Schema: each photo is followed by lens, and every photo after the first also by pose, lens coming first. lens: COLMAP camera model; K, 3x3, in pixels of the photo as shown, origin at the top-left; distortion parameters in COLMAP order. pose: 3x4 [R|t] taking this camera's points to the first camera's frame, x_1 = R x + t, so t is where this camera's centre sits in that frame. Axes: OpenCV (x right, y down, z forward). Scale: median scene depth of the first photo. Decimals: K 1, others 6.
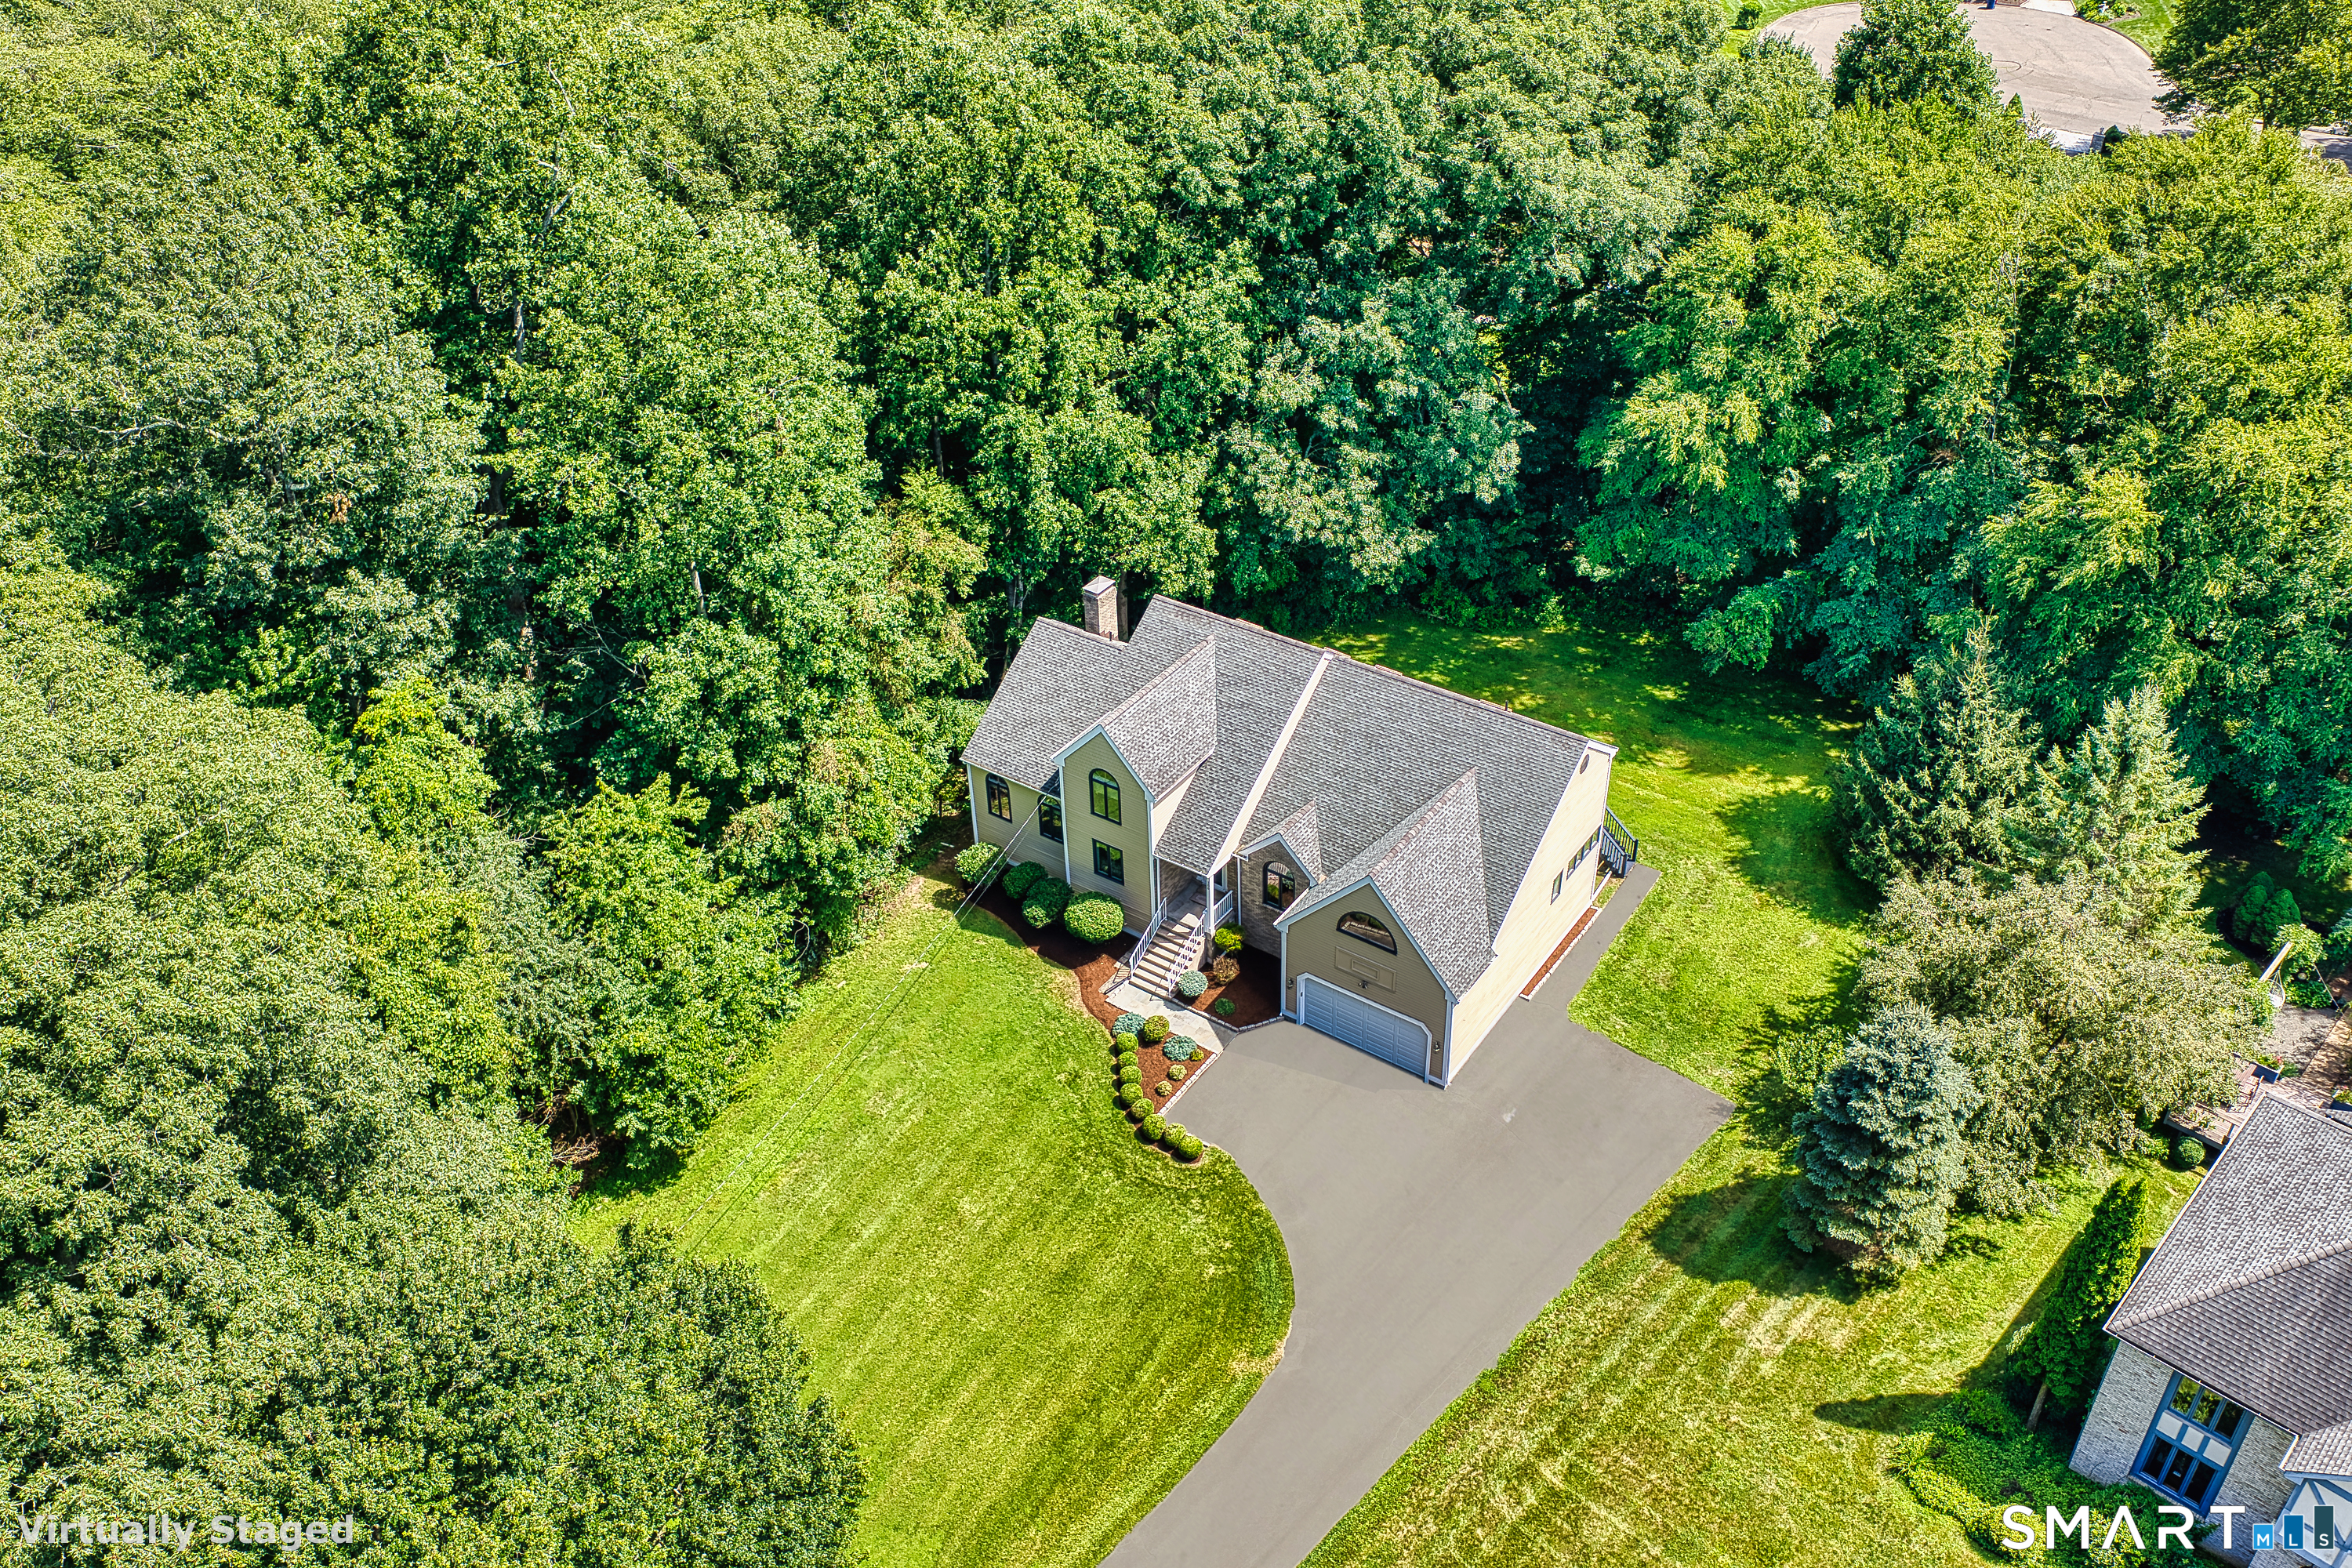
lens RADIAL K [[1911.9, 0, 1181.9], [0, 1911.9, 782.2], [0, 0, 1]] dist [0.048666, -0.073133]
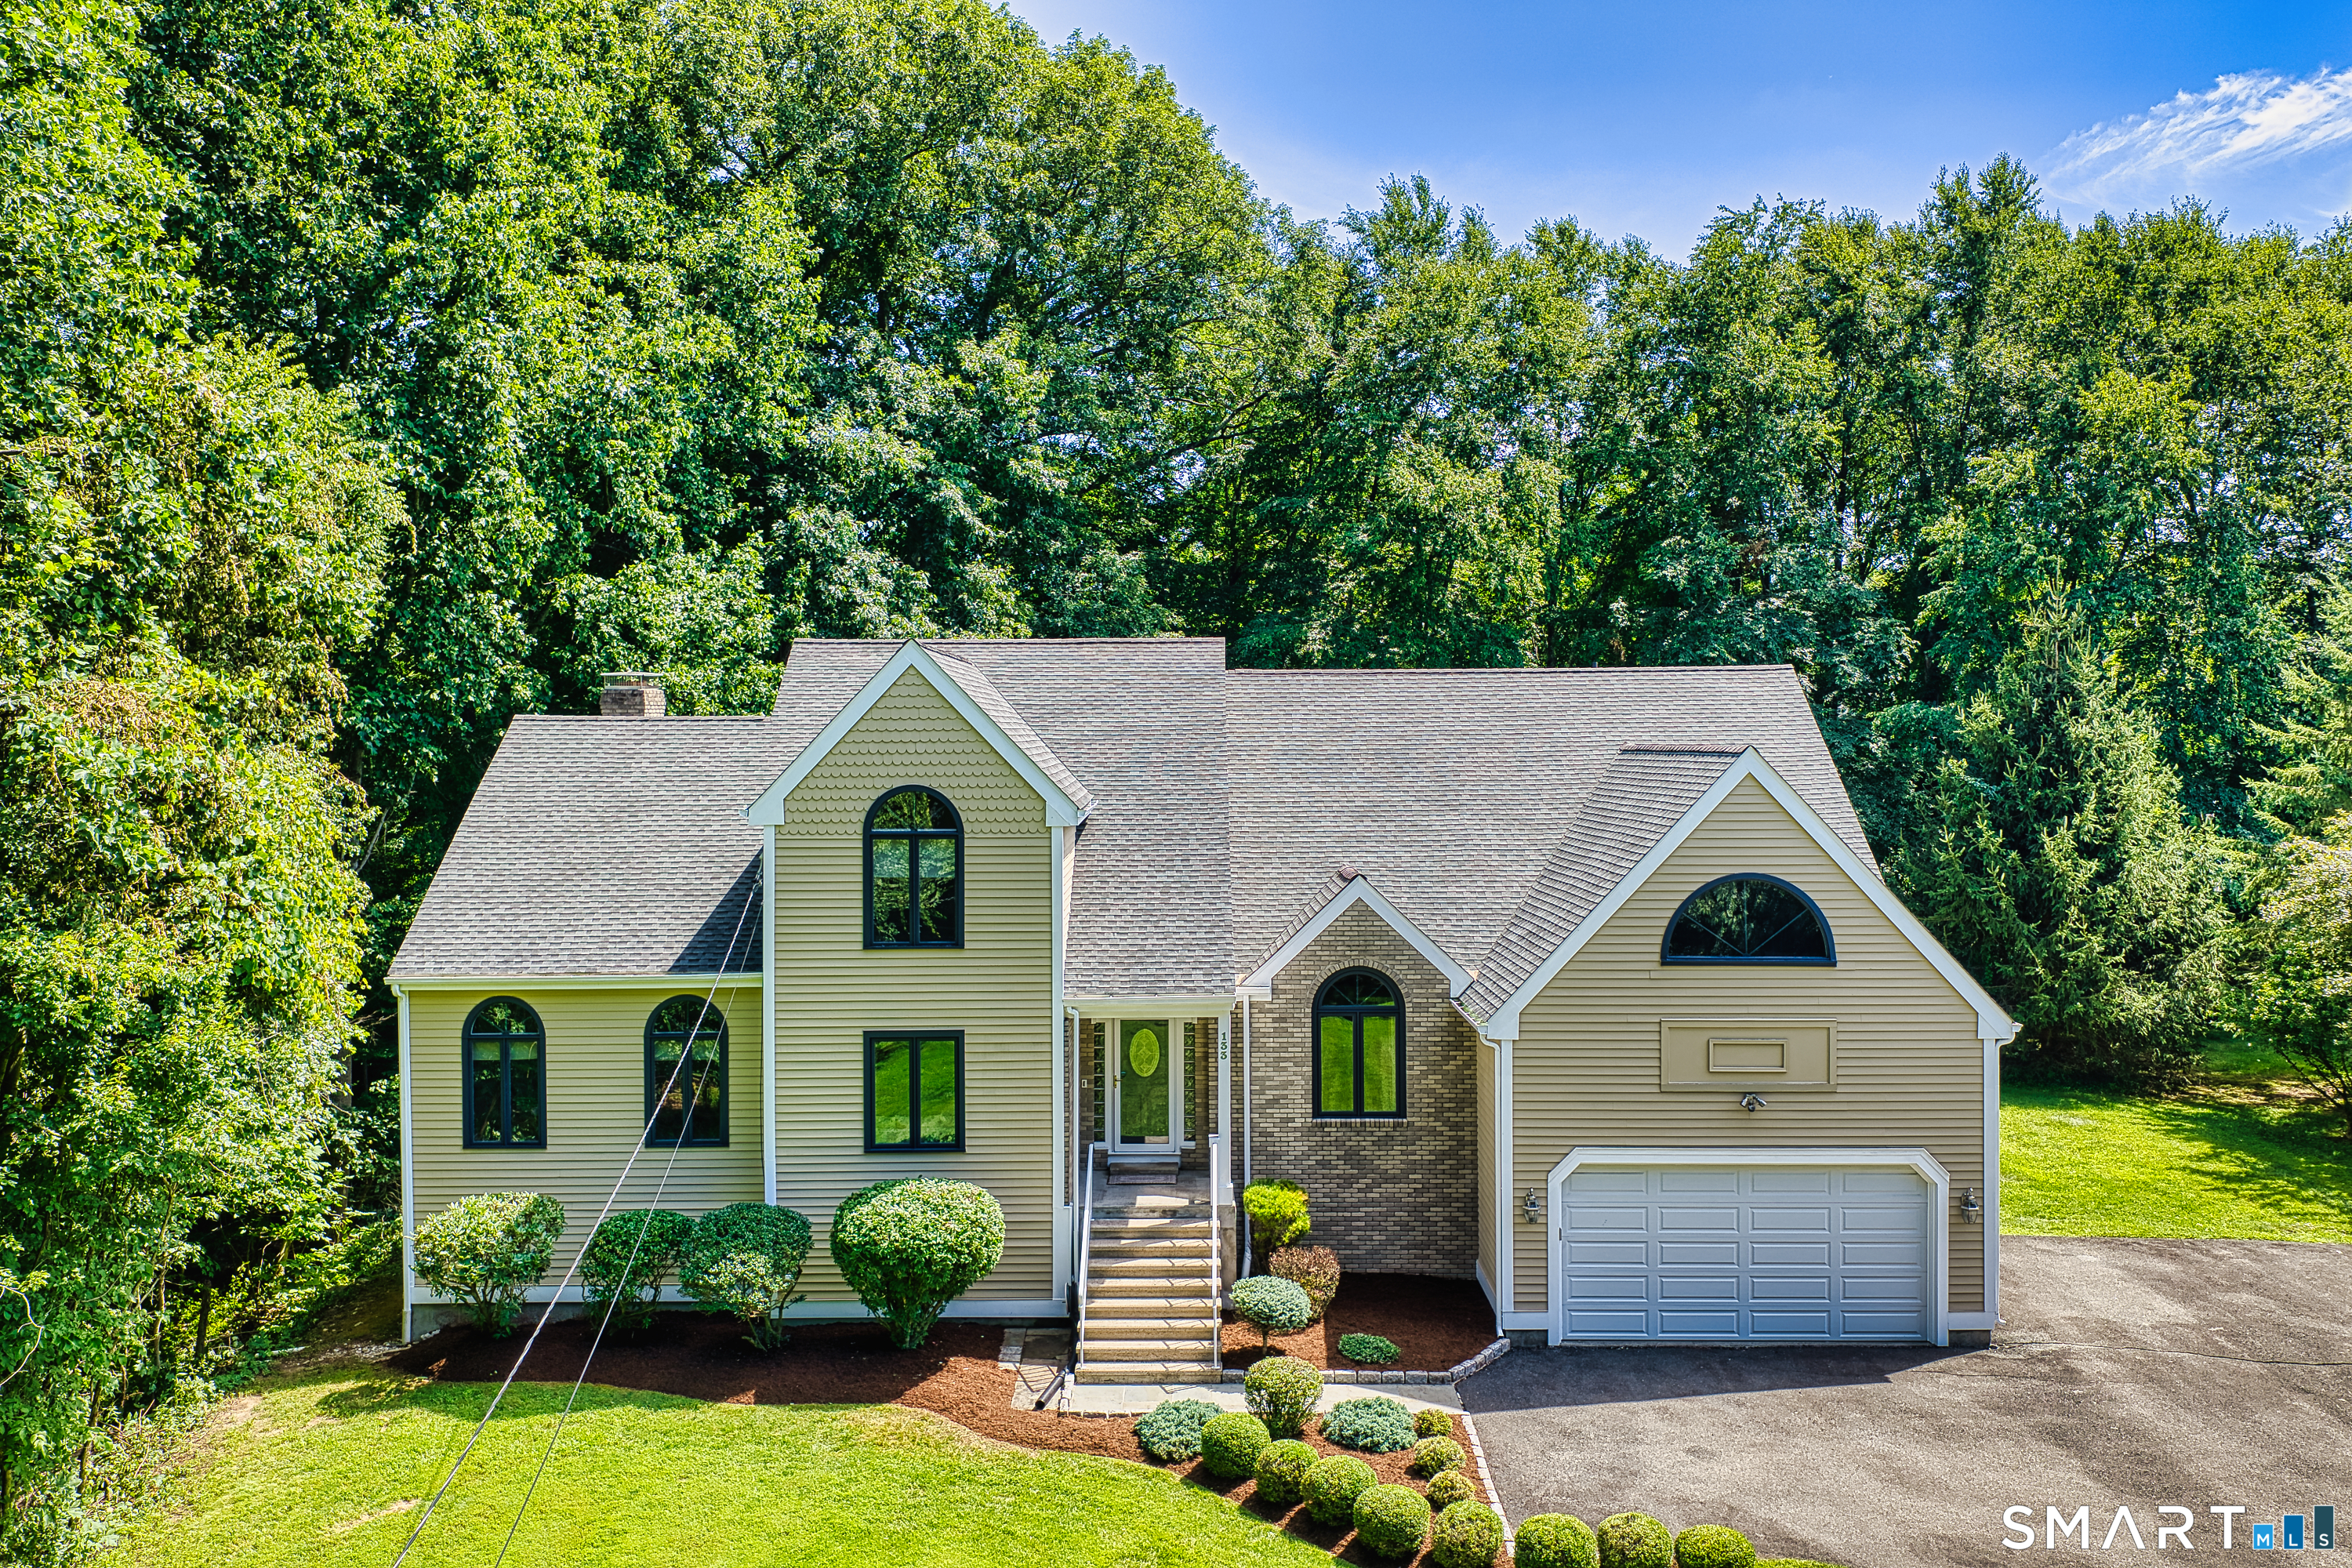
lens RADIAL K [[1931.5, 0, 1189.5], [0, 1931.5, 771.2], [0, 0, 1]] dist [0.044256, -0.053476]
pose [[0.826516, 0.001143, 0.562912, -0.205746], [0.321536, 0.819850, -0.473772, 0.185667], [-0.462046, 0.572577, 0.677252, 0.687413]]
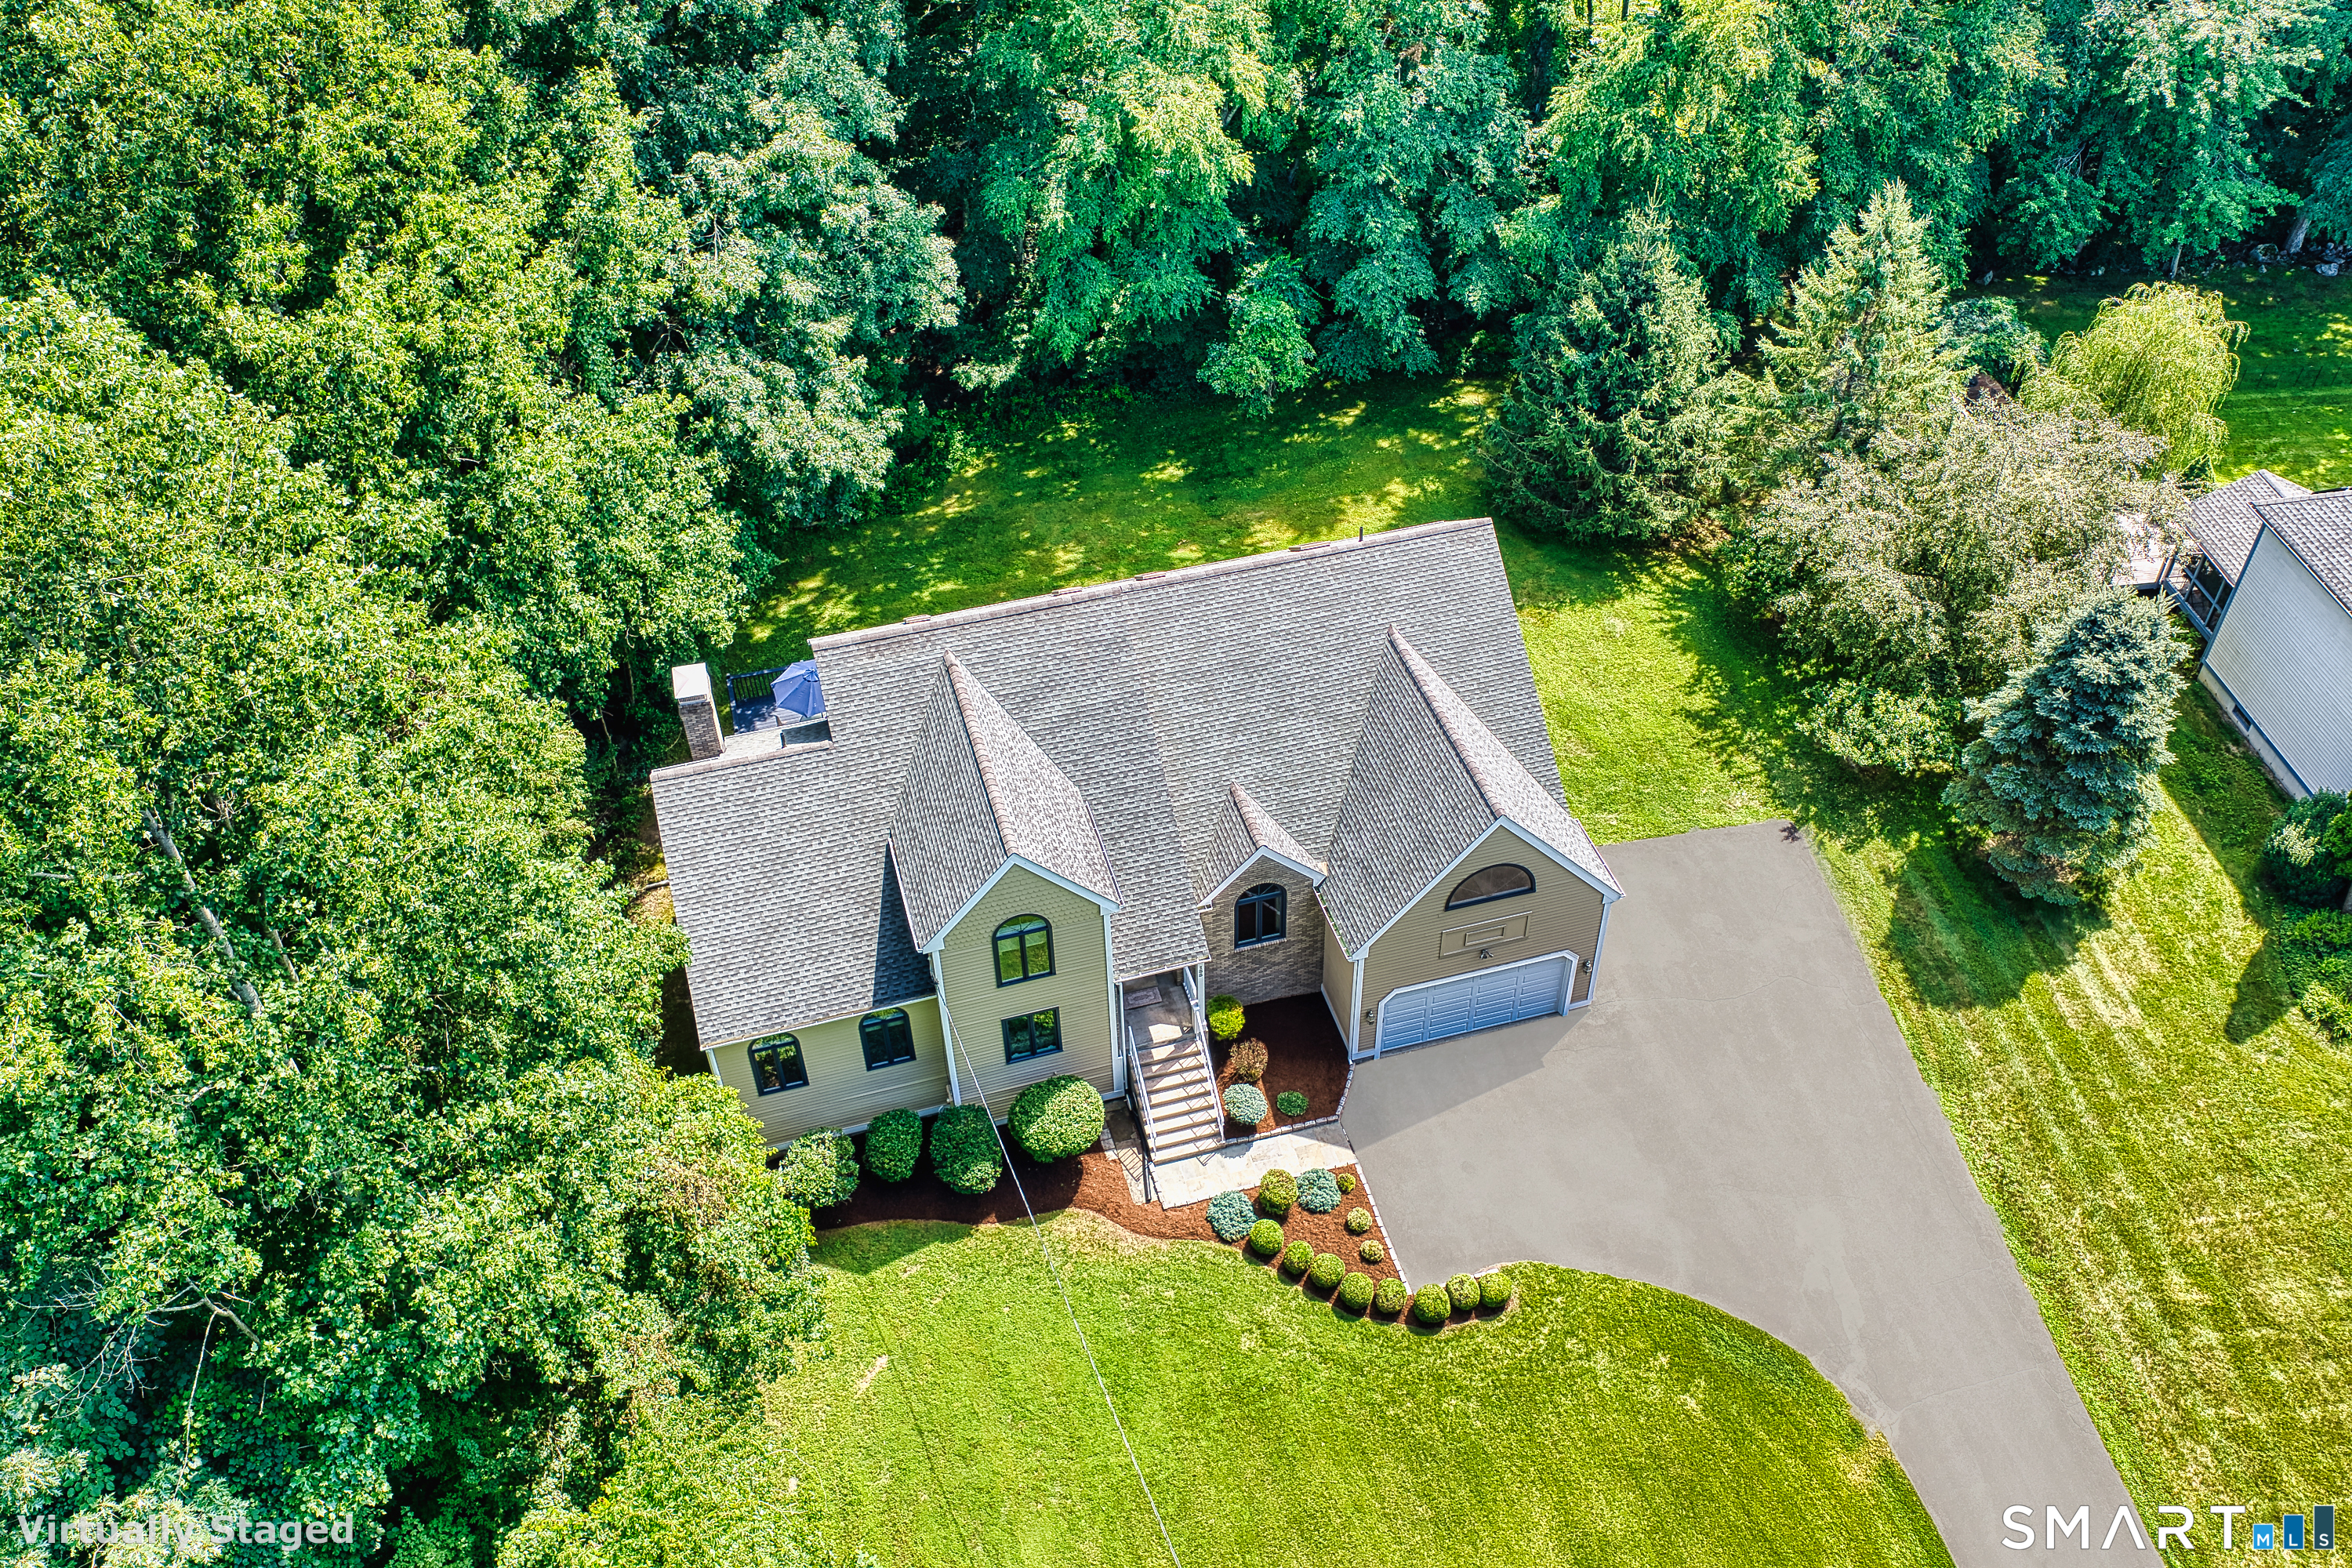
lens RADIAL K [[1917.2, 0, 1180.8], [0, 1917.2, 777.0], [0, 0, 1]] dist [0.062481, -0.130937]
pose [[0.641245, -0.517512, 0.566556, -0.326376], [0.455890, 0.850846, 0.261201, -0.177142], [-0.617227, 0.090793, 0.781529, 0.460191]]
